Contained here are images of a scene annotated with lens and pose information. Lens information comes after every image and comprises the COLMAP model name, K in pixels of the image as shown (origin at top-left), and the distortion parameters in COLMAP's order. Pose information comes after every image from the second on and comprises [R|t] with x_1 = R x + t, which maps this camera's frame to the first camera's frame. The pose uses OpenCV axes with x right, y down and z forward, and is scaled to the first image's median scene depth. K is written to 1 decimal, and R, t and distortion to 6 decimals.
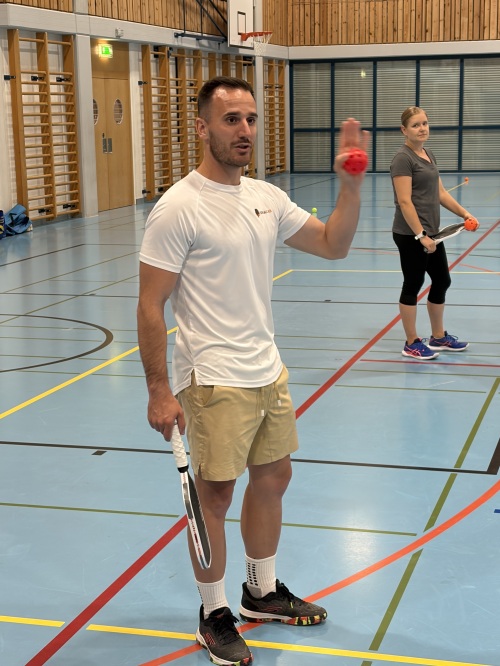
lens RADIAL K [[1318.8, 0, 251.8], [0, 1318.8, 333.1], [0, 0, 1]] dist [0.039517, 0.000000]
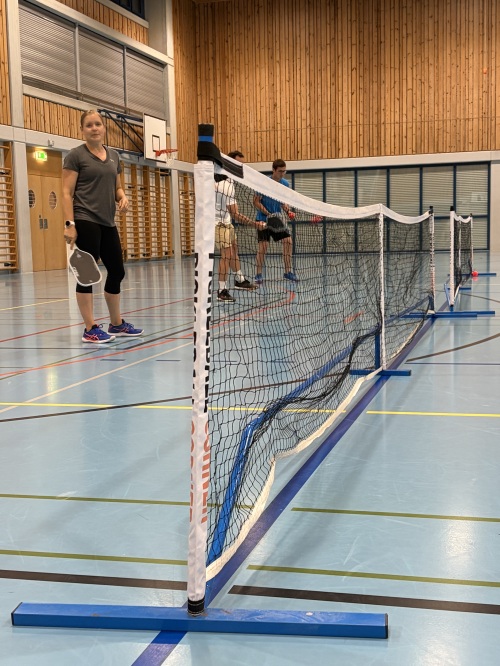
lens RADIAL K [[993.6, 0, 248.0], [0, 993.6, 338.6], [0, 0, 1]] dist [0.096839, 0.000000]
pose [[0.999959, -0.006189, 0.006623, 0.083724], [0.006633, 0.997581, -0.069197, 0.044595], [-0.006178, 0.069238, 0.997581, -0.033122]]
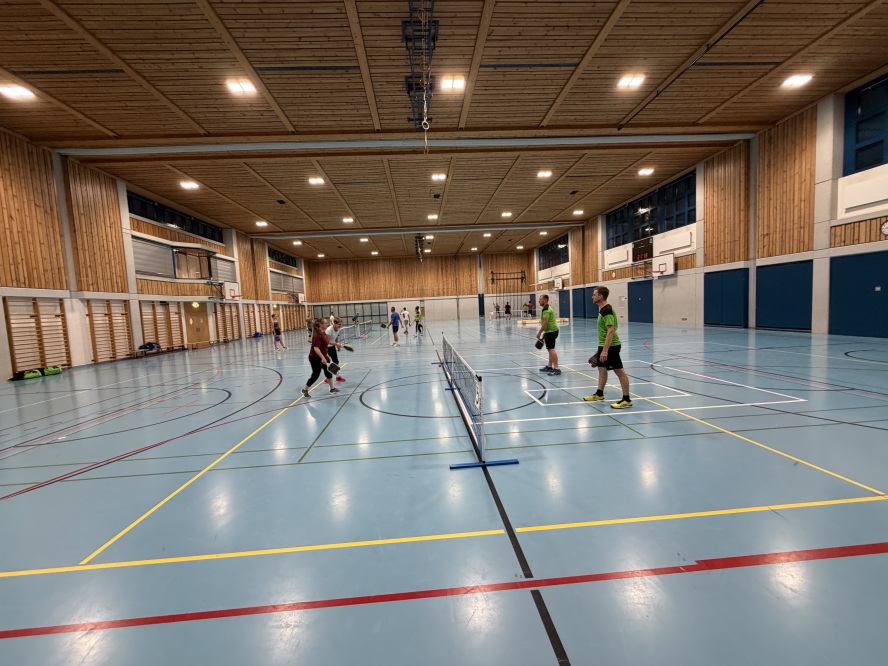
lens RADIAL K [[355.0, 0, 463.9], [0, 355.0, 332.0], [0, 0, 1]] dist [-0.000647, -0.000366]
pose [[0.920010, -0.053314, 0.388251, 0.034350], [0.093015, 0.992100, -0.084177, 0.091382], [-0.380696, 0.113557, 0.917701, -0.626387]]
